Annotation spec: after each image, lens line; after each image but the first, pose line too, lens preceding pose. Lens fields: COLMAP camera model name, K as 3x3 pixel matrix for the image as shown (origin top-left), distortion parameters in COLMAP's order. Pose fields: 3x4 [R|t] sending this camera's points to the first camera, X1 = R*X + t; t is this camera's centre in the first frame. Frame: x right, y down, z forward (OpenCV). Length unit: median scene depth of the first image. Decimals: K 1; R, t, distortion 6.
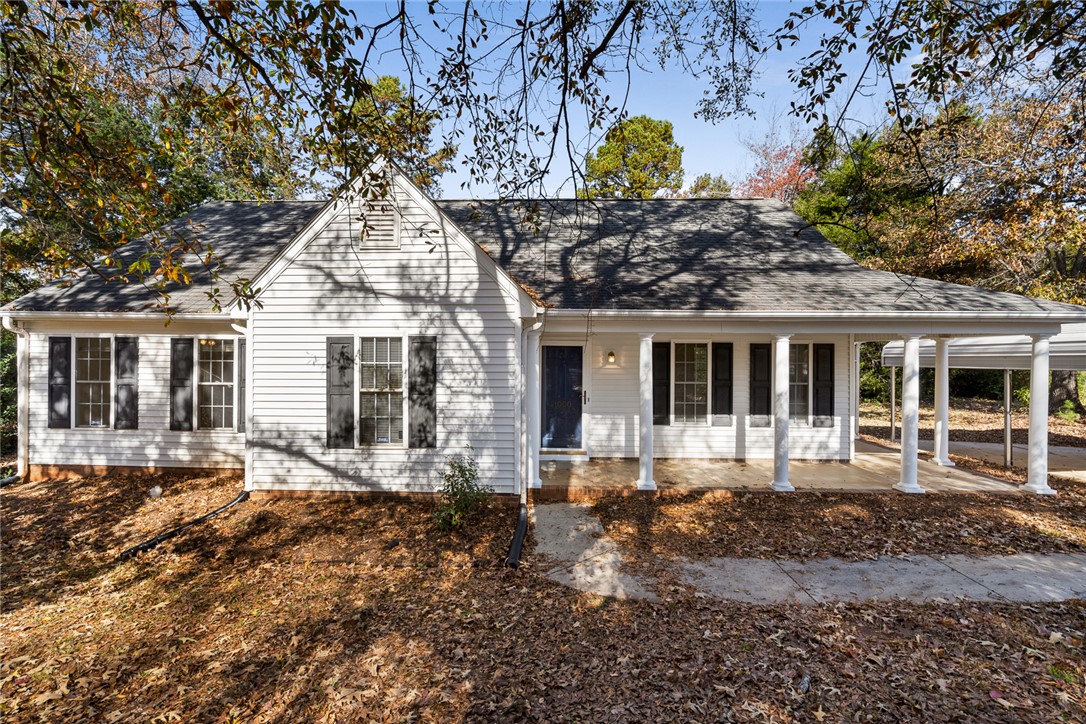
lens RADIAL K [[503.6, 0, 543.0], [0, 503.6, 359.0], [0, 0, 1]] dist [-0.005492, -0.000069]
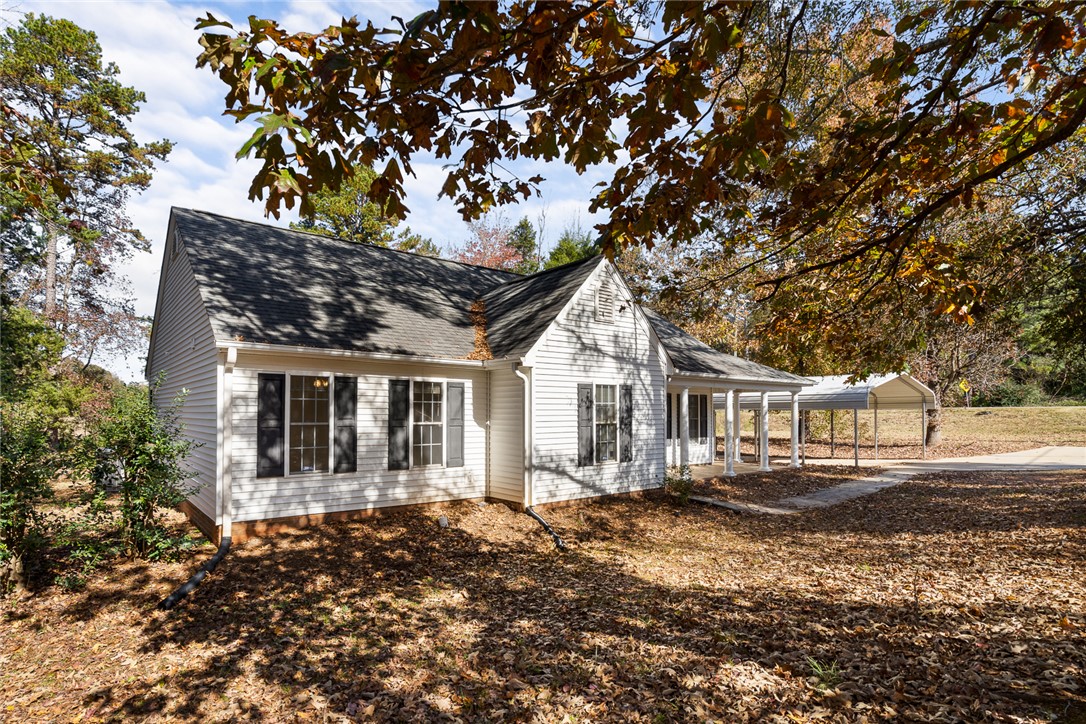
lens RADIAL K [[542.1, 0, 528.2], [0, 542.1, 407.8], [0, 0, 1]] dist [-0.001066, 0.000012]
pose [[0.772064, -0.001013, 0.635544, -1.446160], [0.003368, 0.999991, -0.002498, 0.023165], [-0.635536, 0.004069, 0.772061, -0.028283]]
